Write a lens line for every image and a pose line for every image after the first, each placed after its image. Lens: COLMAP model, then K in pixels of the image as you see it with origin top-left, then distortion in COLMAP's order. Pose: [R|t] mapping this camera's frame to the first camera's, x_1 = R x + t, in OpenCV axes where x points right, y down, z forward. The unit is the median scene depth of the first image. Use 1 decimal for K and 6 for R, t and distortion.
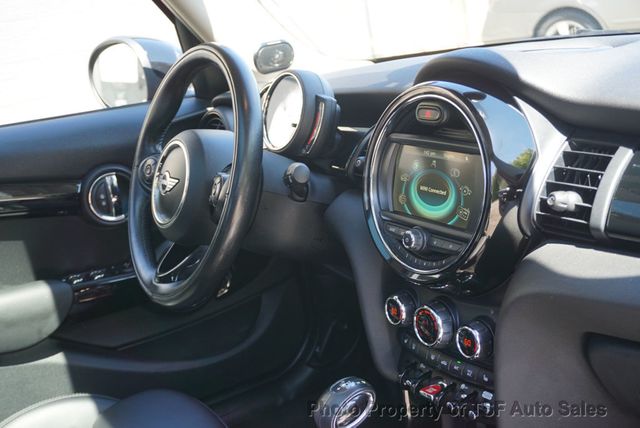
lens RADIAL K [[812.7, 0, 319.7], [0, 812.7, 213.7], [0, 0, 1]] dist [-0.018749, 0.000000]
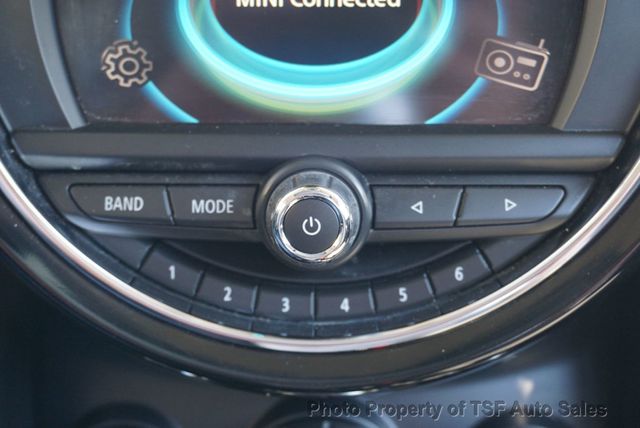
lens RADIAL K [[820.5, 0, 314.4], [0, 820.5, 218.5], [0, 0, 1]] dist [0.017406, 0.000000]
pose [[0.559300, -0.226243, 0.797494, -0.068437], [0.160309, 0.973395, 0.163717, -0.005781], [-0.813317, 0.036278, 0.580689, 0.880119]]
